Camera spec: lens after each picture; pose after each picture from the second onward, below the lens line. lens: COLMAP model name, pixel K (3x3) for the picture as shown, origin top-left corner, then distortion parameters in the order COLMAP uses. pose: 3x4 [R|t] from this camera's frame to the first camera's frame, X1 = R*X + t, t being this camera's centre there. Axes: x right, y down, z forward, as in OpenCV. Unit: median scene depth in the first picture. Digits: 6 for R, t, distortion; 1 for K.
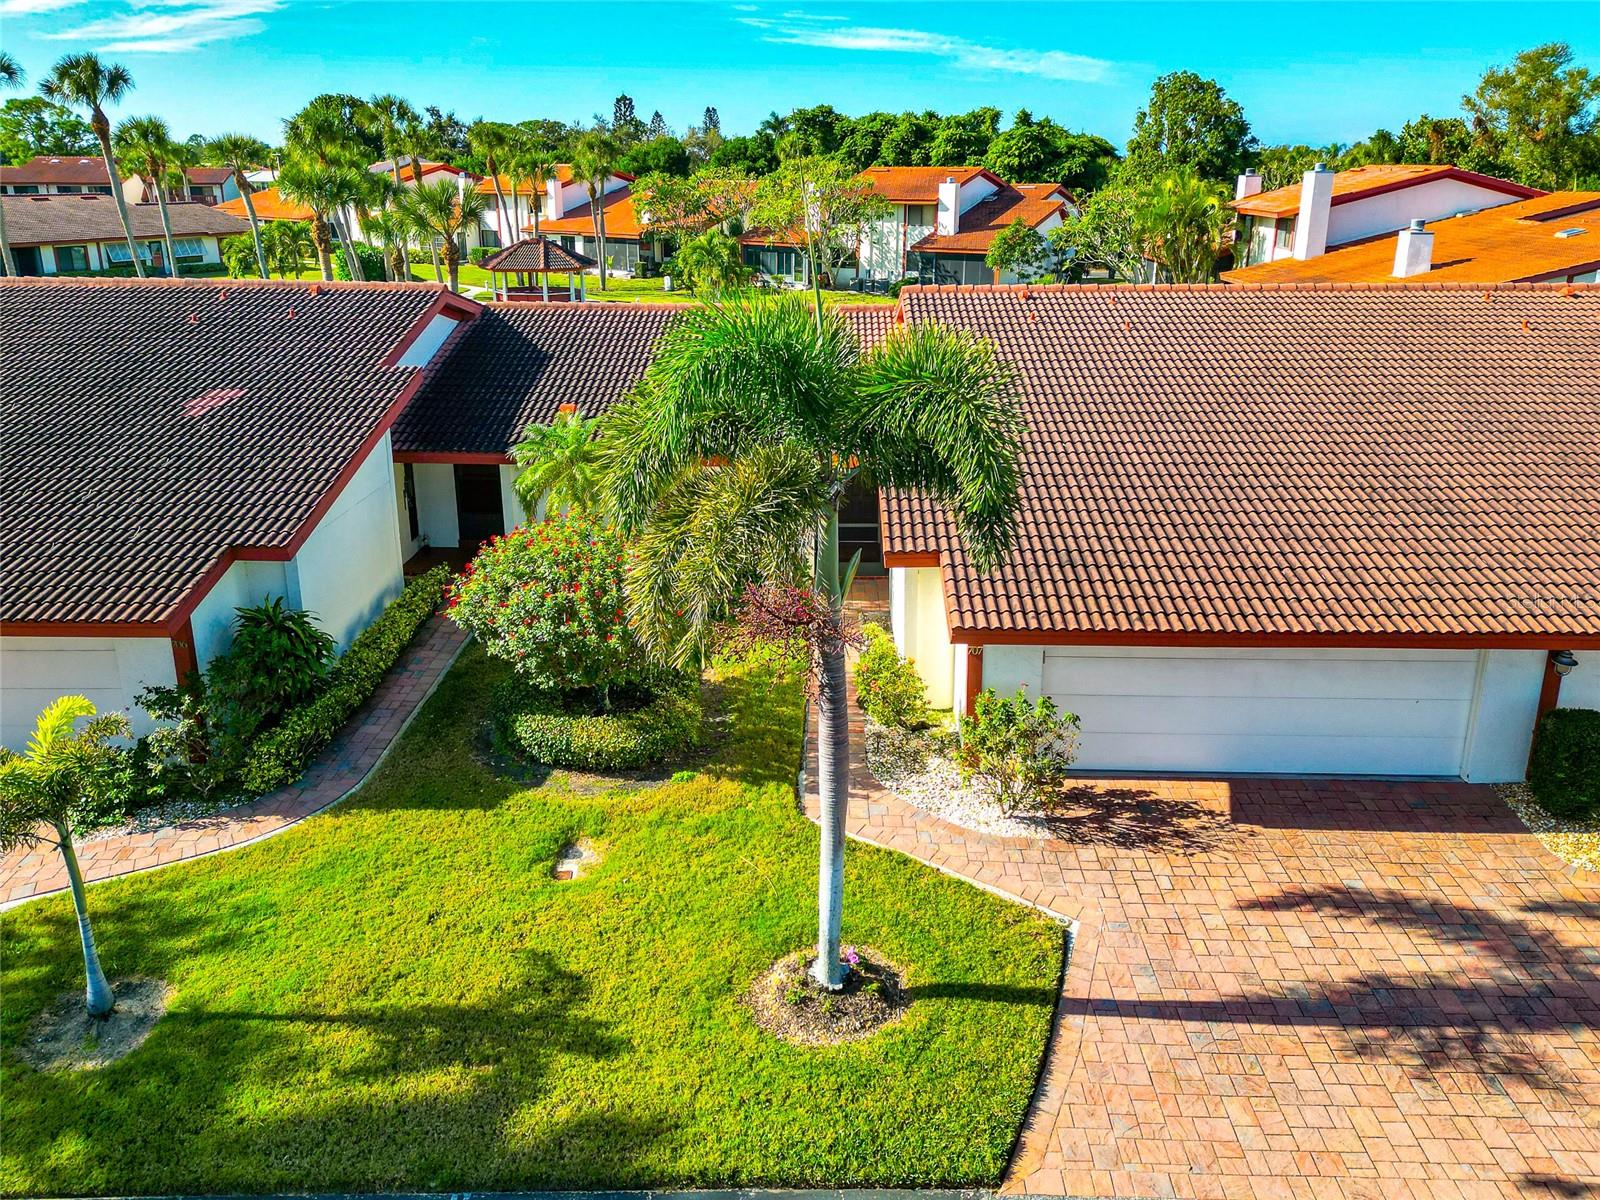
lens RADIAL K [[1158.3, 0, 805.5], [0, 1158.3, 579.0], [0, 0, 1]] dist [0.082834, -0.085330]
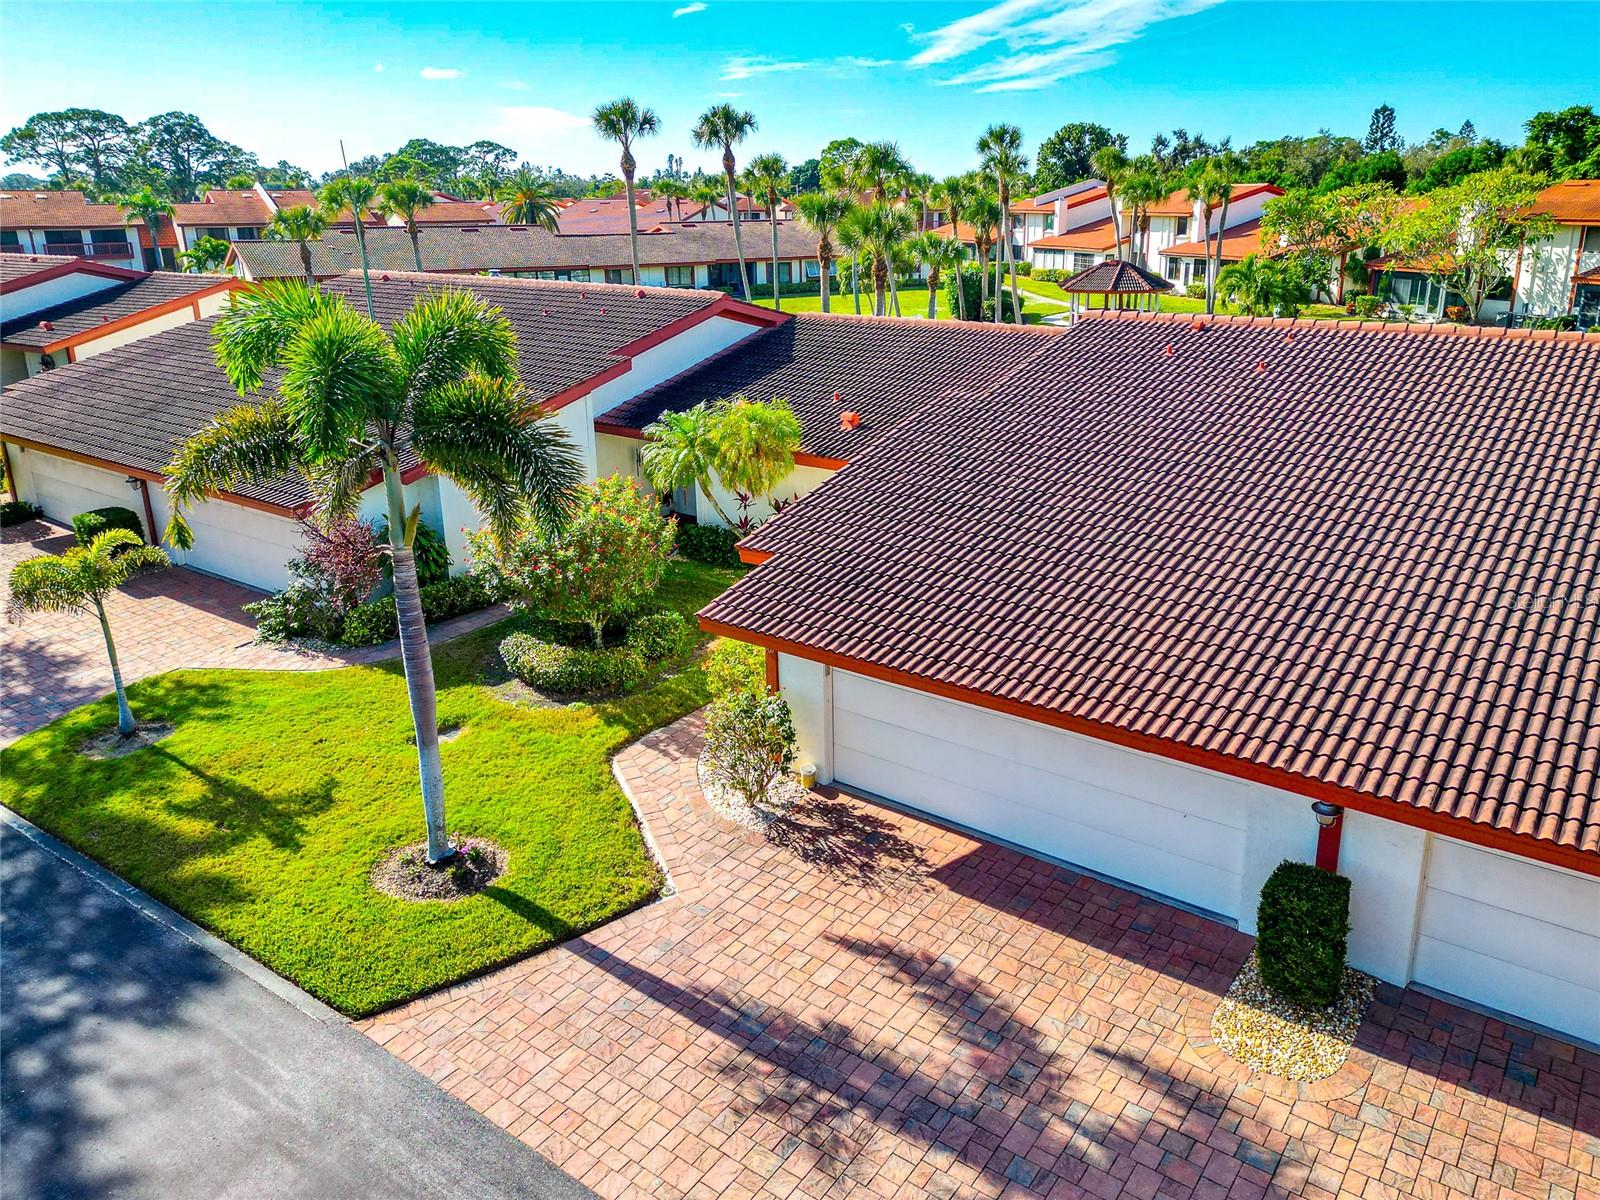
lens RADIAL K [[1177.8, 0, 828.0], [0, 1177.8, 598.2], [0, 0, 1]] dist [0.096962, -0.117056]
pose [[0.813379, 0.180315, -0.553084, 0.779633], [-0.184673, 0.981606, 0.048435, -0.044555], [0.551644, 0.062744, 0.831716, 0.136711]]
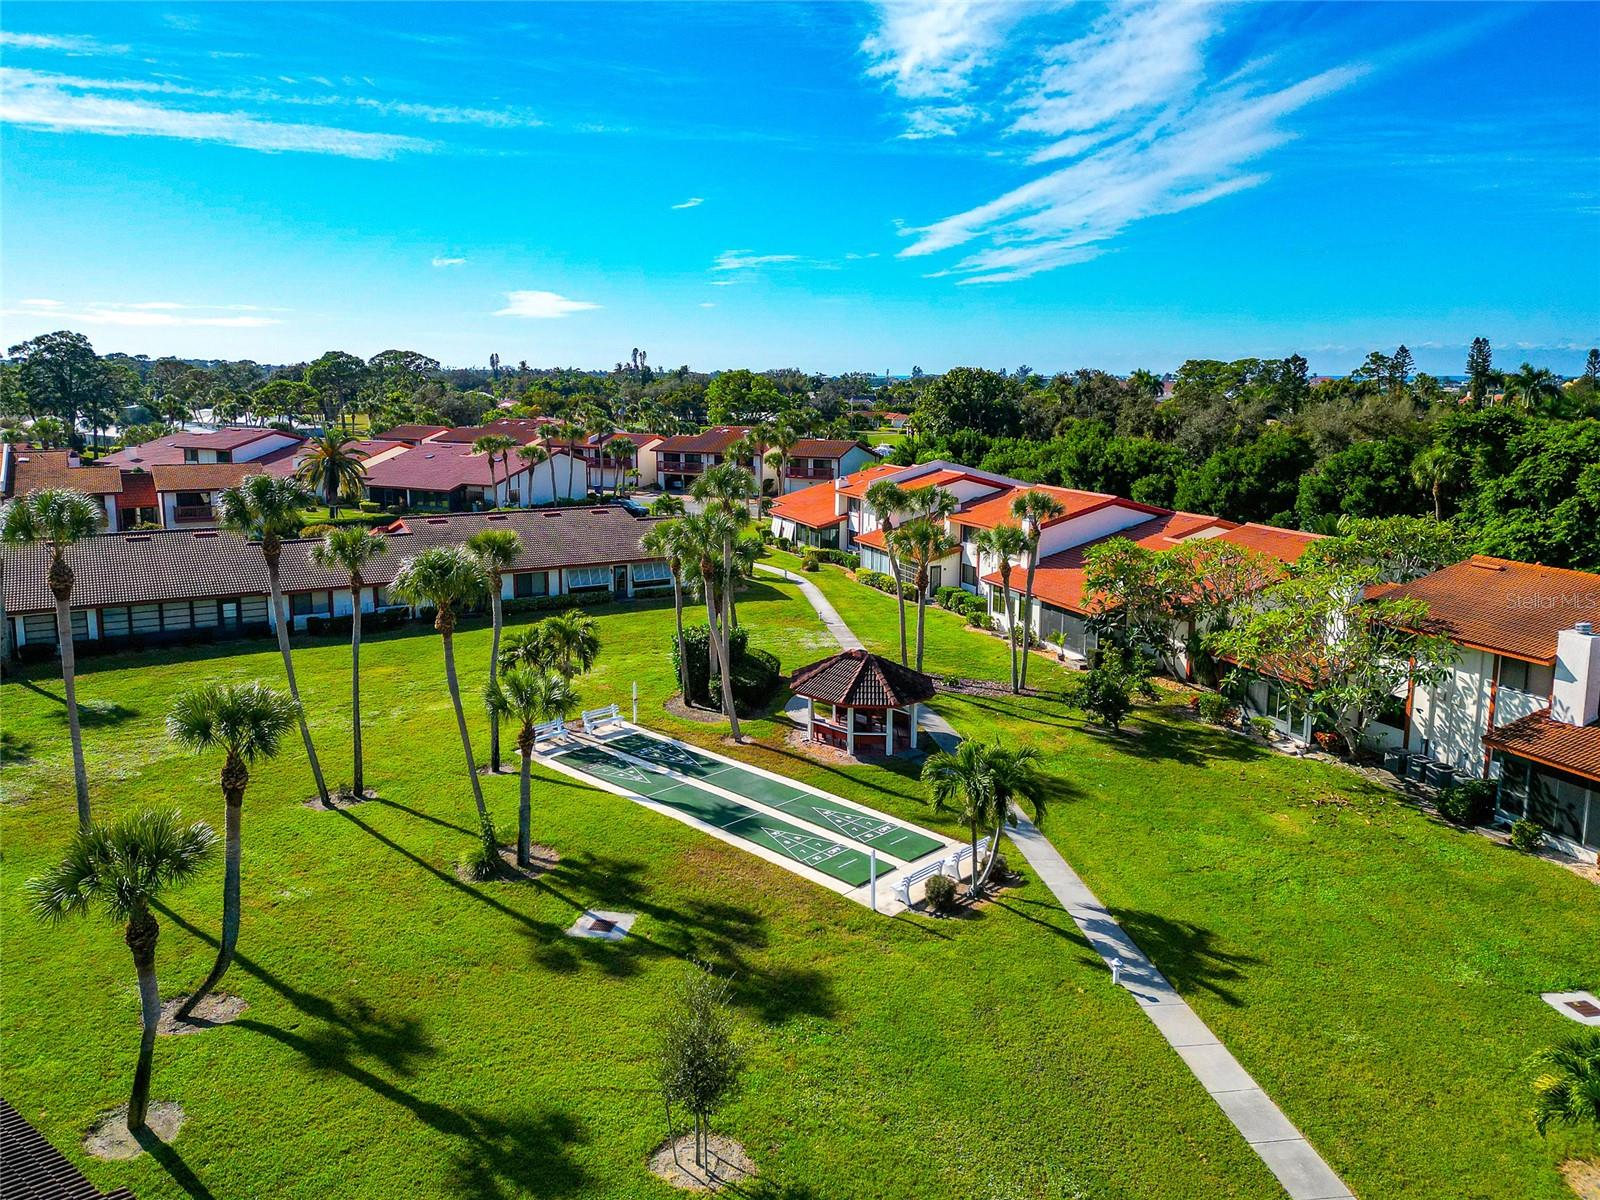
lens RADIAL K [[1158.3, 0, 805.5], [0, 1158.3, 579.0], [0, 0, 1]] dist [0.082834, -0.085330]
pose [[0.806811, 0.102270, -0.581891, 0.672100], [-0.194648, 0.975929, -0.098362, -1.092991], [0.557825, 0.192623, 0.807296, 1.629405]]
